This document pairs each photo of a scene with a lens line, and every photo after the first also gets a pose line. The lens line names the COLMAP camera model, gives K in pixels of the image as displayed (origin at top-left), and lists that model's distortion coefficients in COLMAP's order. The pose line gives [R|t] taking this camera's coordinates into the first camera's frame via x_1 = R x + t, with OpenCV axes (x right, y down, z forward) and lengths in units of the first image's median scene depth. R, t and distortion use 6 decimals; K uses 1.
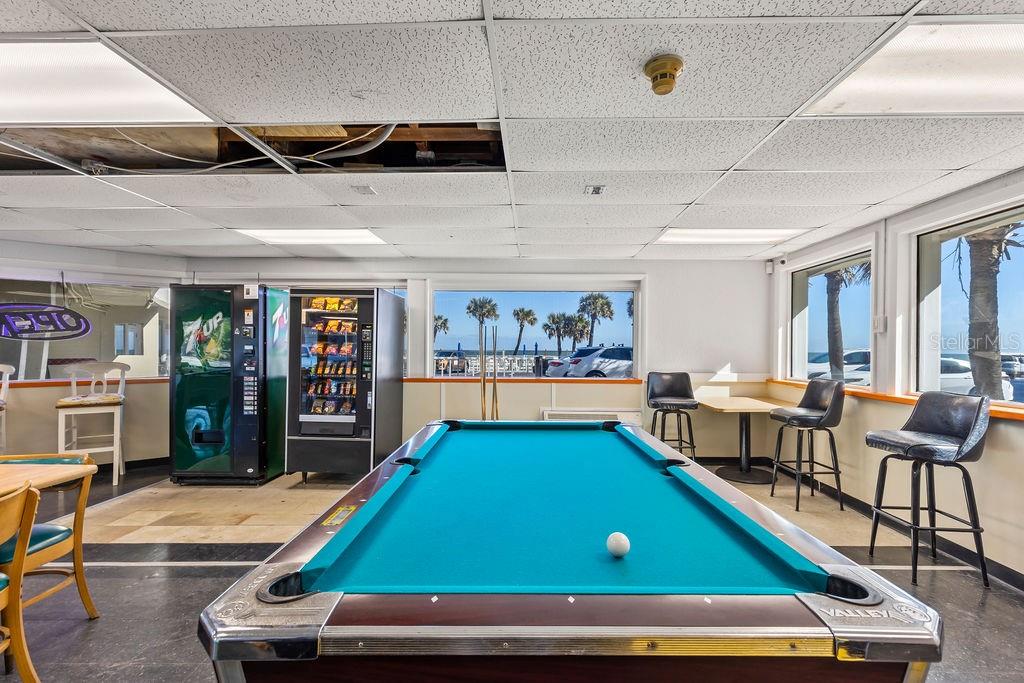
lens RADIAL K [[478.1, 0, 516.6], [0, 478.1, 344.5], [0, 0, 1]] dist [0.003832, -0.000100]
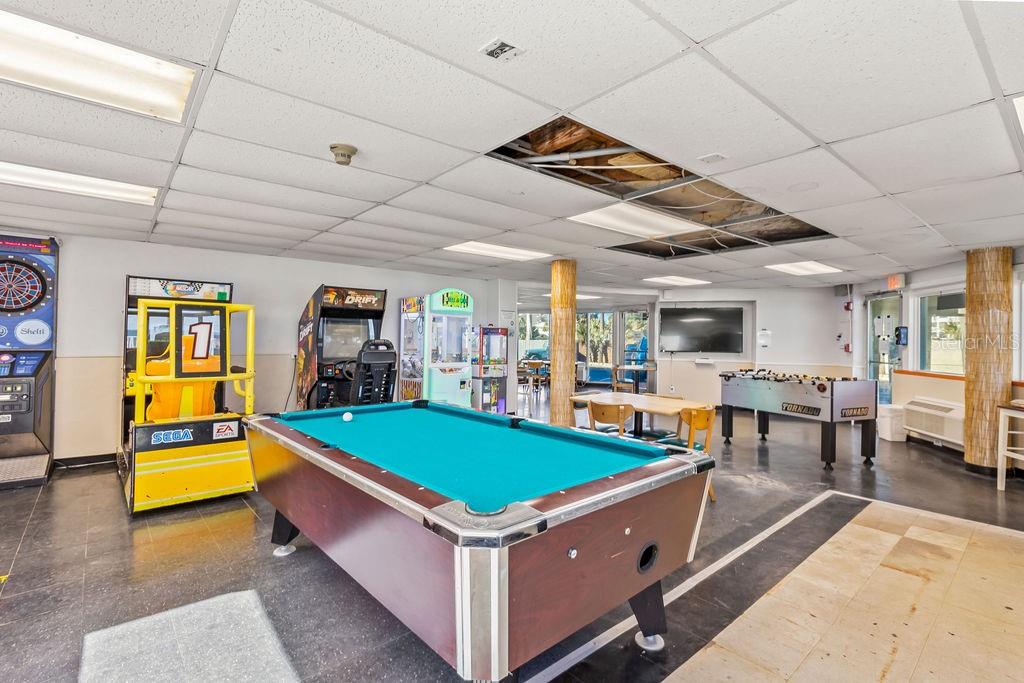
lens RADIAL K [[478.1, 0, 516.6], [0, 478.1, 344.5], [0, 0, 1]] dist [0.003832, -0.000100]
pose [[-0.750788, -0.009464, -0.660475, 0.430323], [-0.018366, 0.999810, 0.006551, 0.007302], [0.660287, 0.017049, -0.750819, 1.206813]]
